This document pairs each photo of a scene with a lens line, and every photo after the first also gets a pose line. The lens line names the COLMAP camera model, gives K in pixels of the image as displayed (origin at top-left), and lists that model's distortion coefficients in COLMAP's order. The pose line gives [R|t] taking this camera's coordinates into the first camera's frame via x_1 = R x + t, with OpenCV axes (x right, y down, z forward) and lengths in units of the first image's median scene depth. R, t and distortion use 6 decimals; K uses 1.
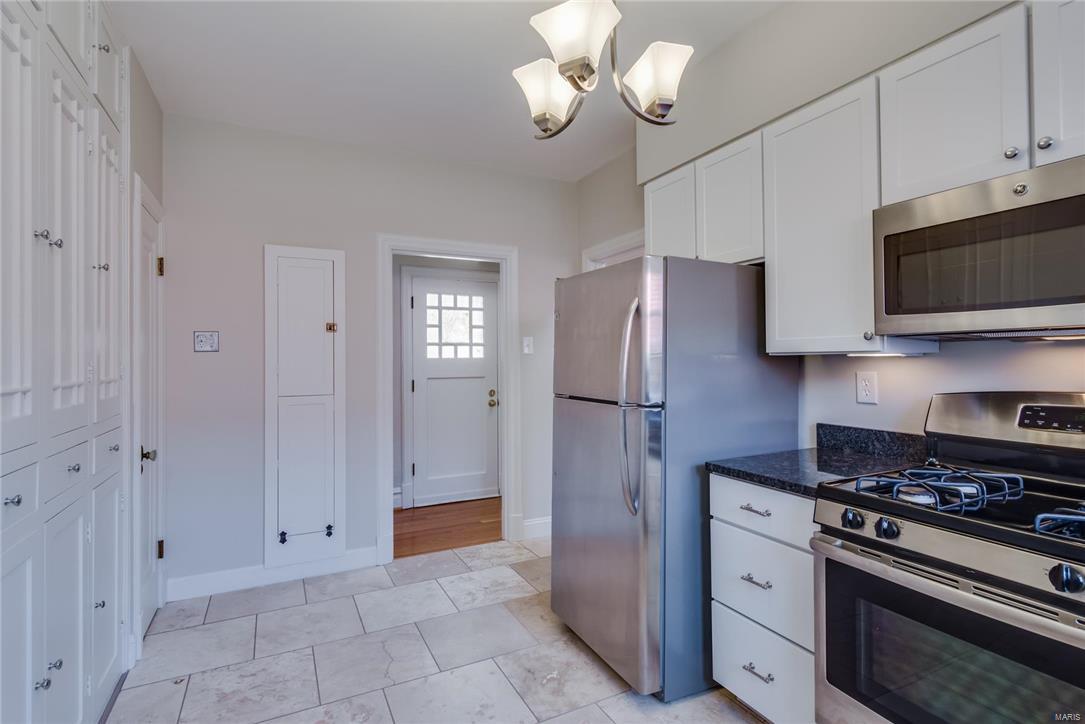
lens RADIAL K [[536.8, 0, 546.6], [0, 536.8, 355.9], [0, 0, 1]] dist [0.005512, 0.000071]
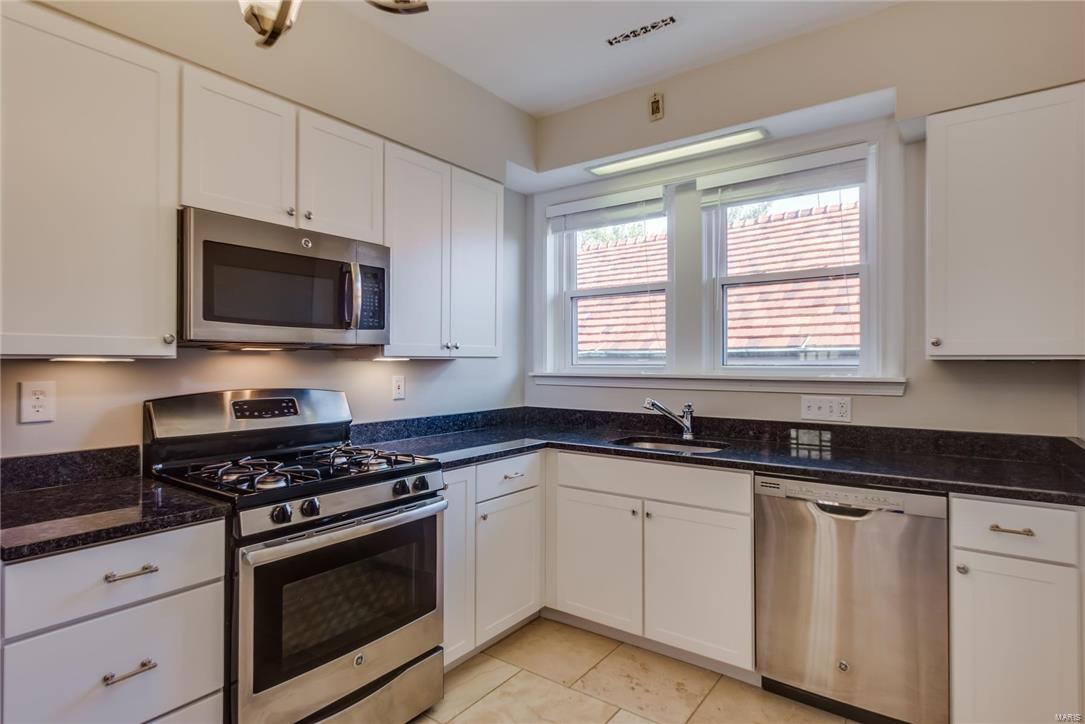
lens RADIAL K [[572.9, 0, 541.4], [0, 572.9, 357.8], [0, 0, 1]] dist [0.005482, -0.002084]
pose [[-0.450621, 0.011007, 0.892647, -0.492389], [-0.000620, 0.999920, -0.012643, 0.006655], [-0.892715, -0.006251, -0.450578, 0.769301]]
